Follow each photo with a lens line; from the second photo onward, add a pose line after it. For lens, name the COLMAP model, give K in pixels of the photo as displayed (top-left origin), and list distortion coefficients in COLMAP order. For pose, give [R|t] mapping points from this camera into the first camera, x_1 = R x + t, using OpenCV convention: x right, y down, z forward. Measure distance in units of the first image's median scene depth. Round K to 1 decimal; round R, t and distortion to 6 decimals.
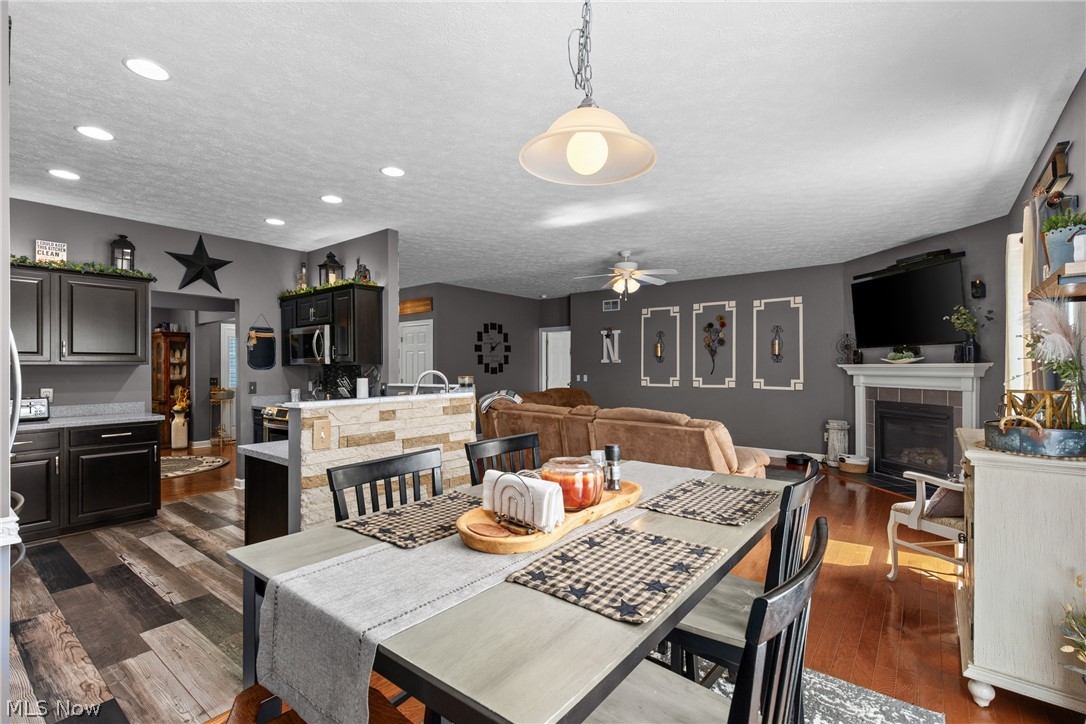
lens RADIAL K [[486.8, 0, 541.1], [0, 486.8, 364.9], [0, 0, 1]] dist [0.007508, -0.001995]
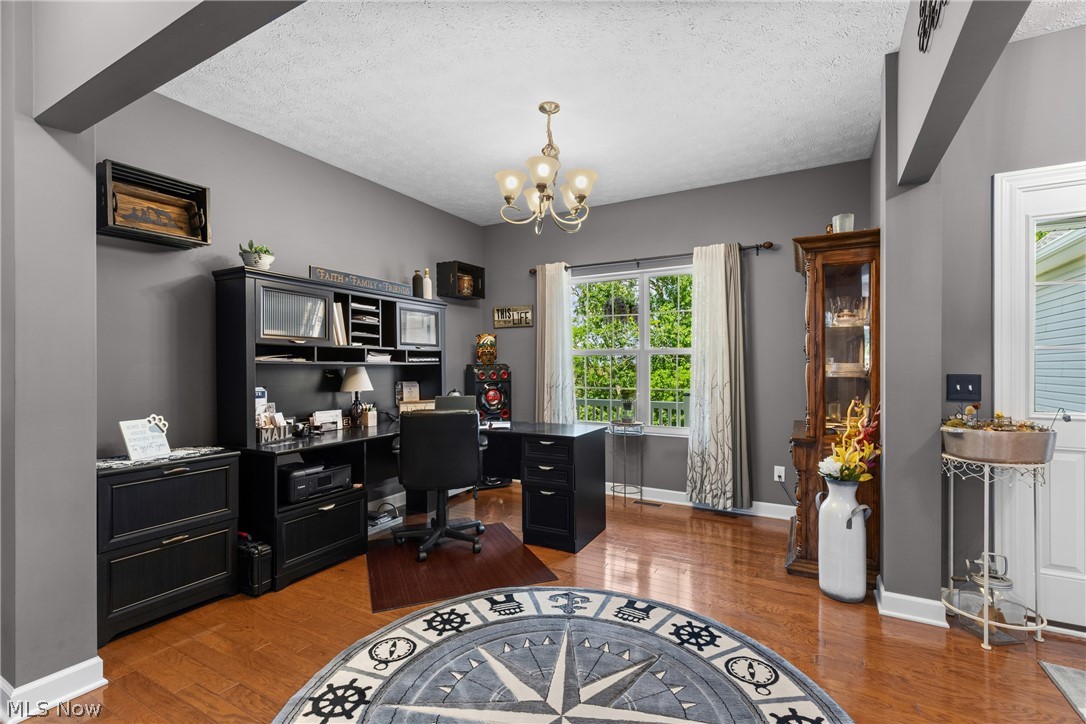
lens RADIAL K [[486.8, 0, 541.6], [0, 486.8, 365.5], [0, 0, 1]] dist [0.007508, -0.001995]
pose [[0.150906, 0.002843, -0.988544, -0.569583], [0.003113, 0.999990, 0.003352, 0.025705], [0.988543, -0.003583, 0.150895, 0.951351]]
